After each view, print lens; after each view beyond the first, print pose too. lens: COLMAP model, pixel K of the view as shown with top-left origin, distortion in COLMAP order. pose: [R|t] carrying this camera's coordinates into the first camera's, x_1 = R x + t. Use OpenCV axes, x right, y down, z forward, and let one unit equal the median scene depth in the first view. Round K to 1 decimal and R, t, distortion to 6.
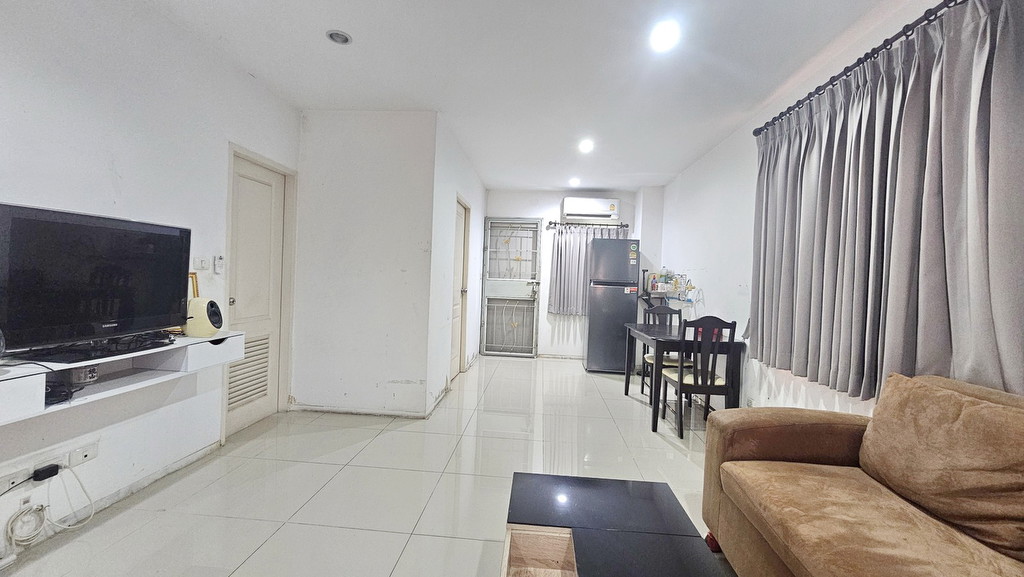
lens RADIAL K [[421.2, 0, 507.0], [0, 421.2, 282.4], [0, 0, 1]] dist [0.000220, 0.000708]
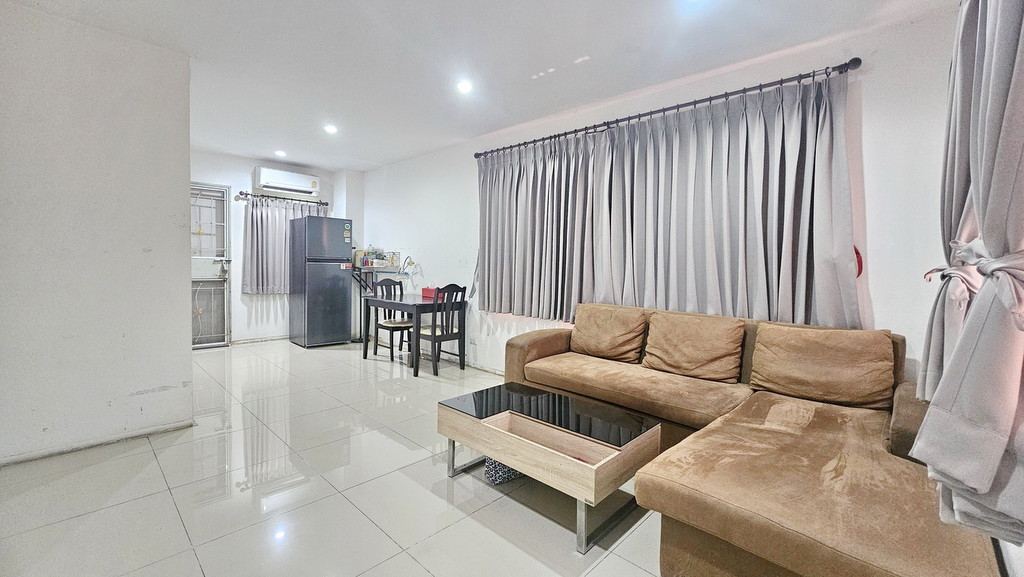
lens RADIAL K [[421.2, 0, 509.5], [0, 421.2, 281.7], [0, 0, 1]] dist [0.000220, 0.000708]
pose [[0.630451, -0.056744, 0.774152, -0.281923], [0.008051, 0.997749, 0.066576, -0.010386], [-0.776187, -0.035740, 0.629489, -0.009489]]
